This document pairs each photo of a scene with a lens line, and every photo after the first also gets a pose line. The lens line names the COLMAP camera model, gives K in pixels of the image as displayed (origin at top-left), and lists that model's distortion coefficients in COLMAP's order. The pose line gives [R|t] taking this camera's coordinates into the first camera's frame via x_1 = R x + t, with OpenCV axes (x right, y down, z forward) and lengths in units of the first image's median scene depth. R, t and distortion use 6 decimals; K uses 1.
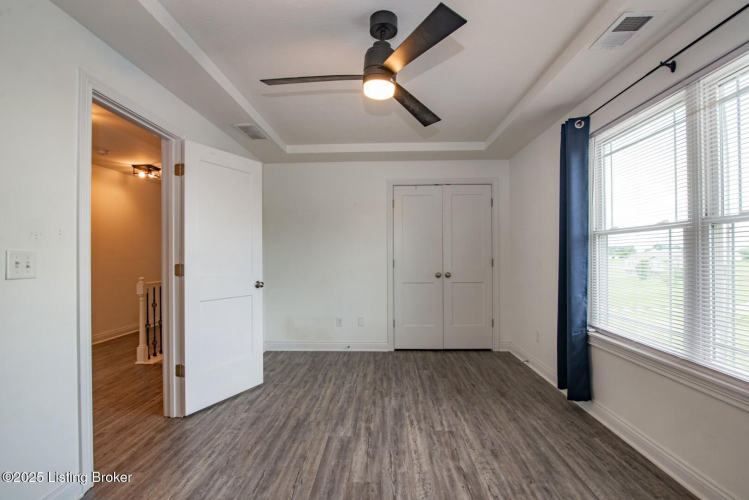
lens RADIAL K [[342.3, 0, 377.1], [0, 342.3, 253.0], [0, 0, 1]] dist [-0.021057, -0.000170]
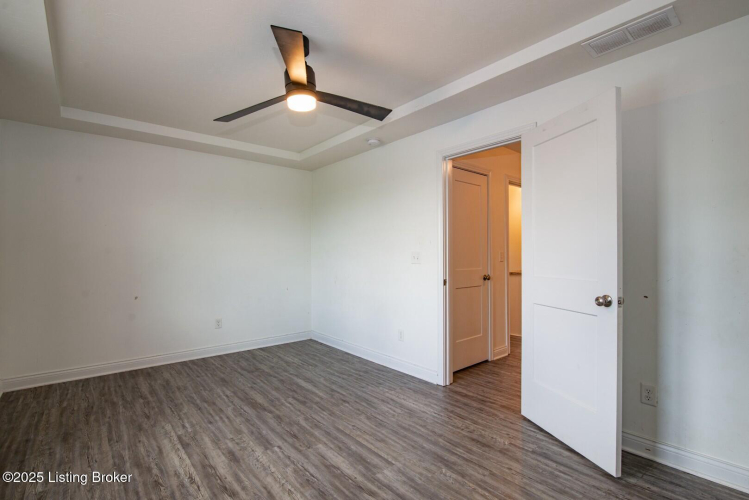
lens RADIAL K [[342.3, 0, 377.1], [0, 342.3, 253.0], [0, 0, 1]] dist [-0.021057, -0.000170]
pose [[-0.735846, 0.005651, -0.677126, 0.524618], [0.013397, 0.999891, -0.006213, 0.007803], [0.677017, -0.013643, -0.735841, 1.794867]]
